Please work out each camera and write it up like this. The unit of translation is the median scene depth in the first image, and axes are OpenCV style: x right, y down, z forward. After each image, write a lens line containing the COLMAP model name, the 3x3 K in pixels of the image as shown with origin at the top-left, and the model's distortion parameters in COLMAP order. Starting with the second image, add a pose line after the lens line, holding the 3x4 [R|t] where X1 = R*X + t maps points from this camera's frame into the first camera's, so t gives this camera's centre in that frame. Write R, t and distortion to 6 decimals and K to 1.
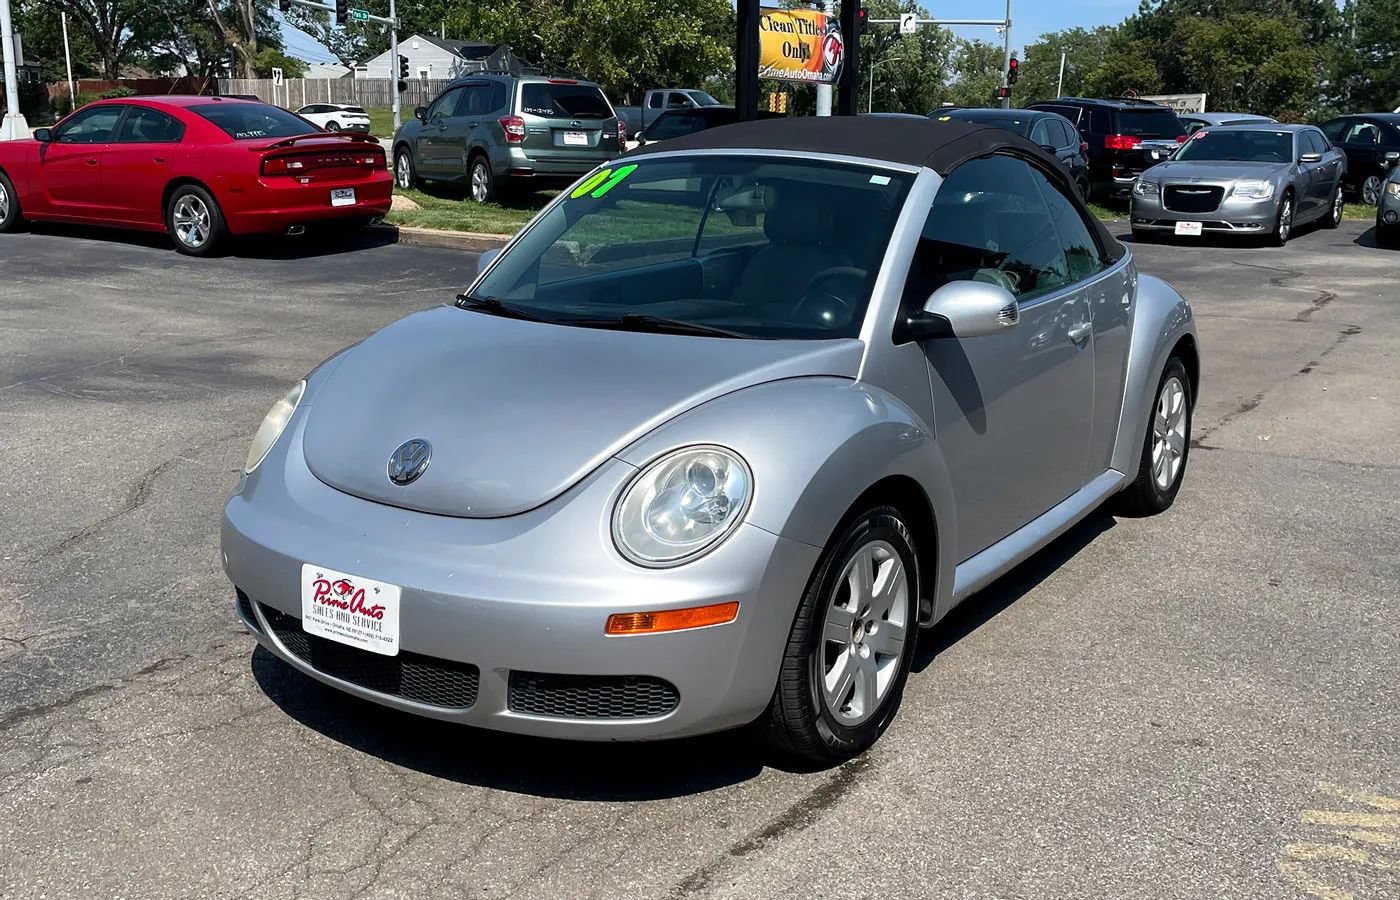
lens RADIAL K [[1300.5, 0, 671.5], [0, 1300.5, 456.9], [0, 0, 1]] dist [0.077197, -0.101984]
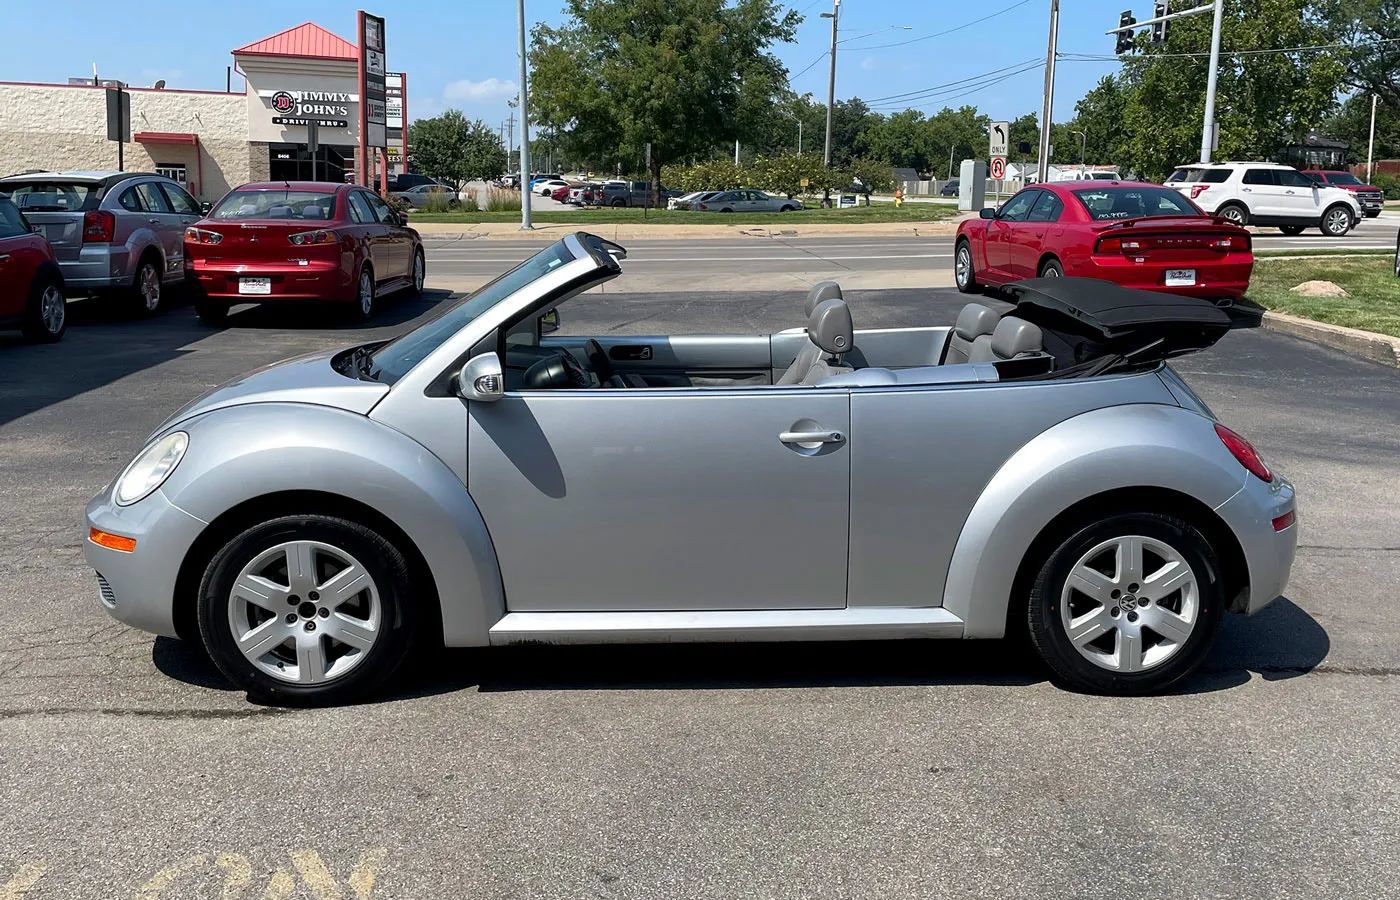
lens RADIAL K [[1283.8, 0, 736.4], [0, 1283.8, 397.3], [0, 0, 1]] dist [0.093523, -0.136757]
pose [[0.635252, 0.129543, -0.761363, 1.203310], [-0.204298, 0.978901, -0.003903, -0.131287], [0.744793, 0.158025, 0.648314, 0.424578]]
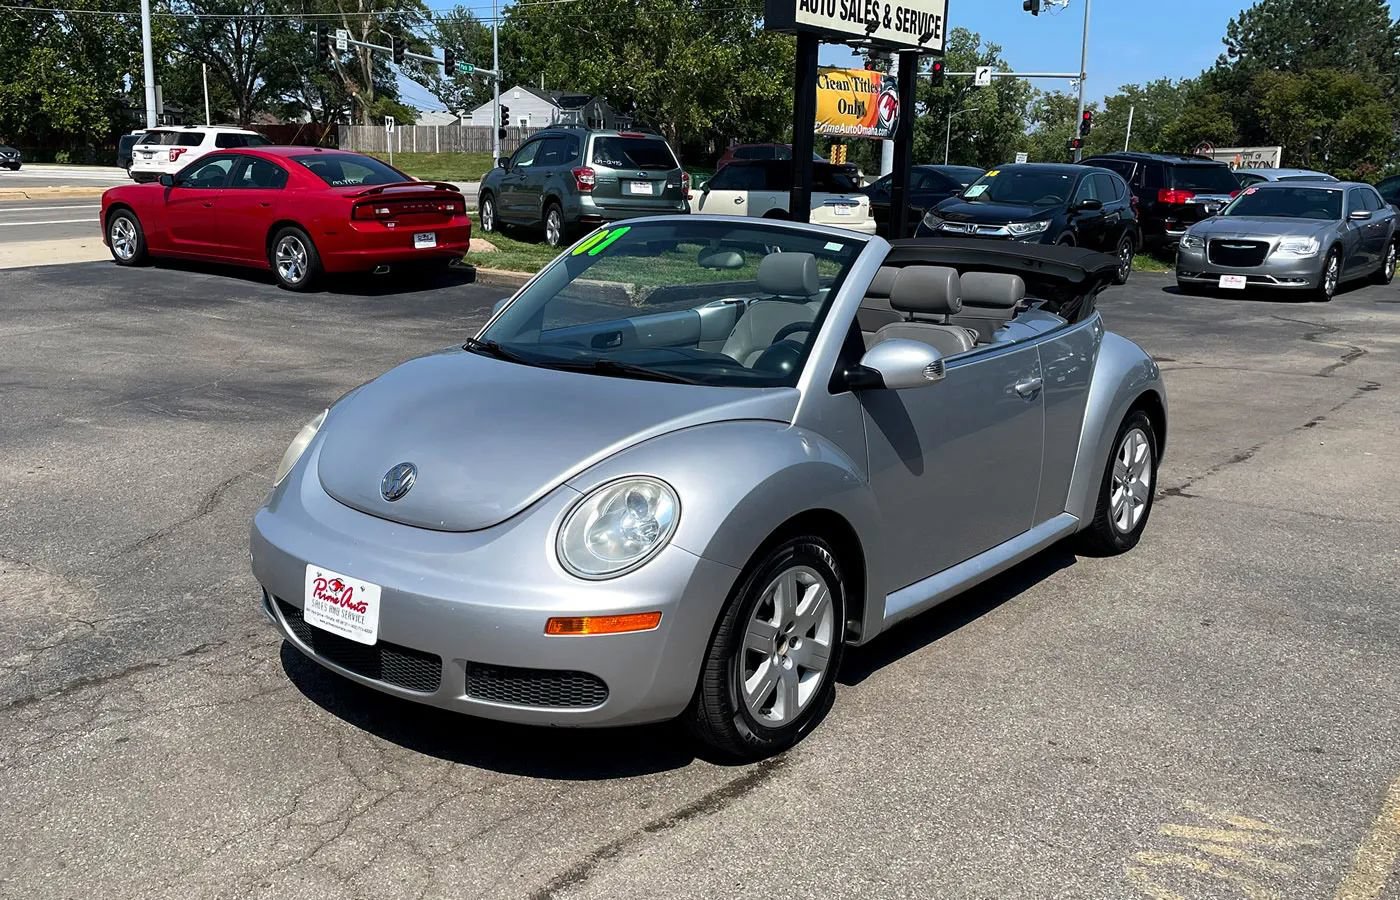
lens RADIAL K [[1248.3, 0, 623.2], [0, 1248.3, 445.6], [0, 0, 1]] dist [0.103795, -0.168729]
pose [[0.994410, 0.031646, -0.100738, 0.101926], [-0.034863, 0.998932, -0.030335, -0.000930], [0.099670, 0.033677, 0.994450, -0.093429]]
